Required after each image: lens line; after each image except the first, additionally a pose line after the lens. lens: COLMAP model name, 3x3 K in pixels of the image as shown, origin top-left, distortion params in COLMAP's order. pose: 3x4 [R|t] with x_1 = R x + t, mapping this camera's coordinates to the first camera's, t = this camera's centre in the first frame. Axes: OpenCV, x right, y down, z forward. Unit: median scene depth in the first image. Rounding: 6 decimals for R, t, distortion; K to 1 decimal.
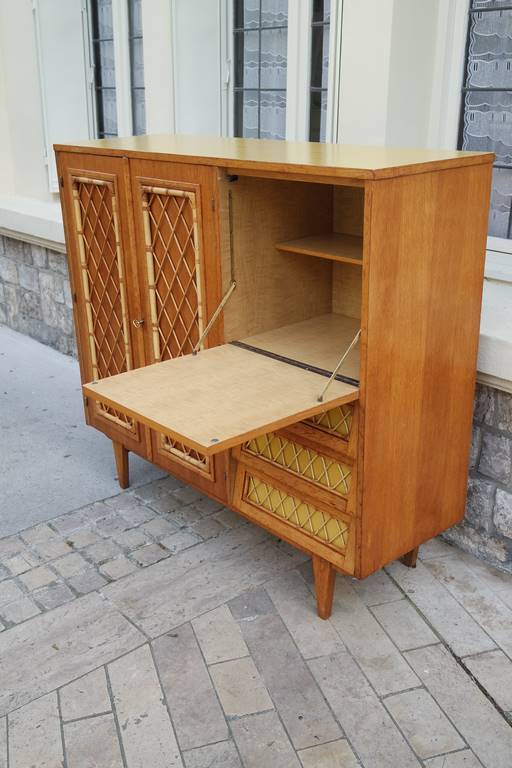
lens RADIAL K [[805.9, 0, 256.0], [0, 805.9, 384.0], [0, 0, 1]] dist [0.013925, -0.005819]
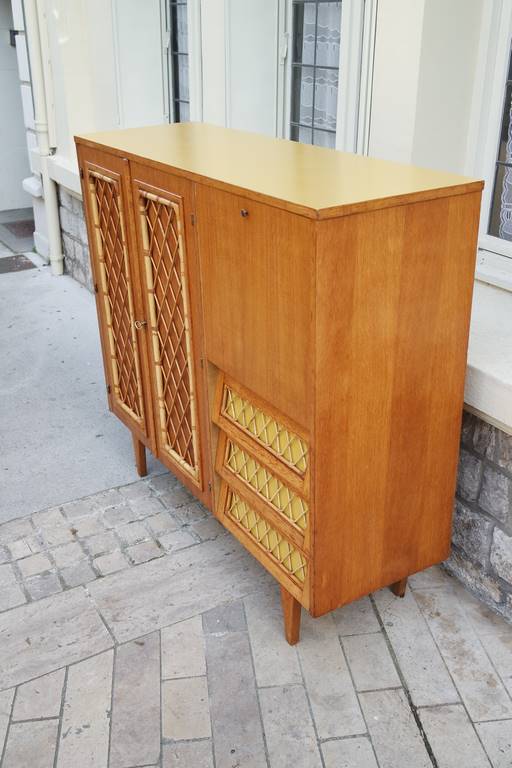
lens RADIAL K [[805.9, 0, 256.0], [0, 805.9, 384.0], [0, 0, 1]] dist [0.013925, -0.005819]
pose [[0.983656, 0.071743, -0.165150, 0.177330], [-0.058936, 0.994955, 0.081188, -0.099499], [0.170141, -0.070128, 0.982921, 0.046422]]
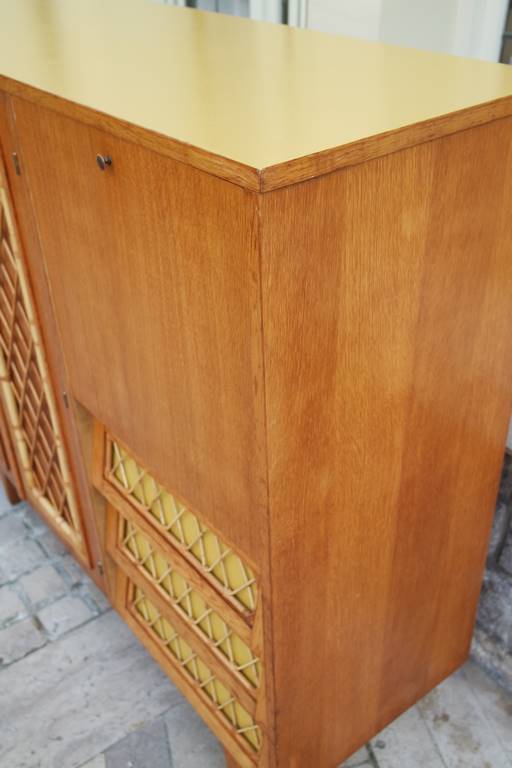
lens RADIAL K [[795.5, 0, 256.0], [0, 795.5, 384.0], [0, 0, 1]] dist [0.001448, 0.005425]
pose [[0.998254, 0.021873, -0.054873, 0.121932], [-0.009223, 0.975240, 0.220958, -0.180605], [0.058347, -0.220066, 0.973738, 0.430194]]
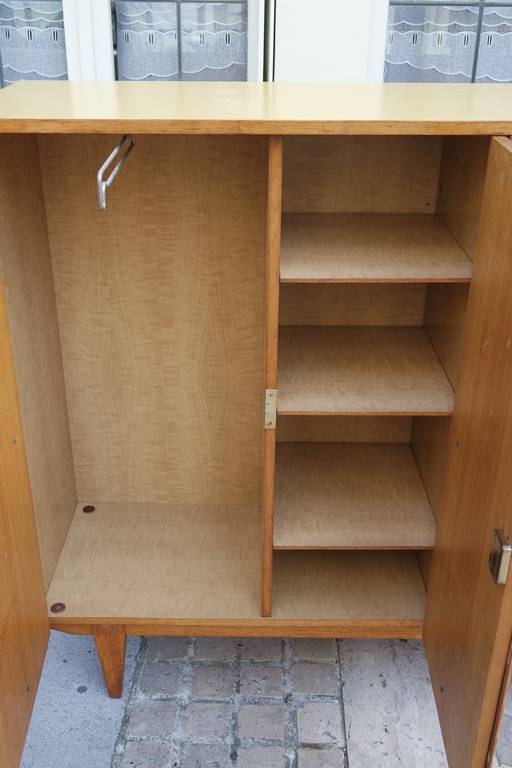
lens RADIAL K [[795.5, 0, 256.0], [0, 795.5, 384.0], [0, 0, 1]] dist [0.001448, 0.005425]
pose [[0.659653, -0.310815, 0.684289, -0.552435], [0.246613, 0.949583, 0.193582, -0.228938], [-0.709958, 0.041058, 0.703046, 0.659310]]
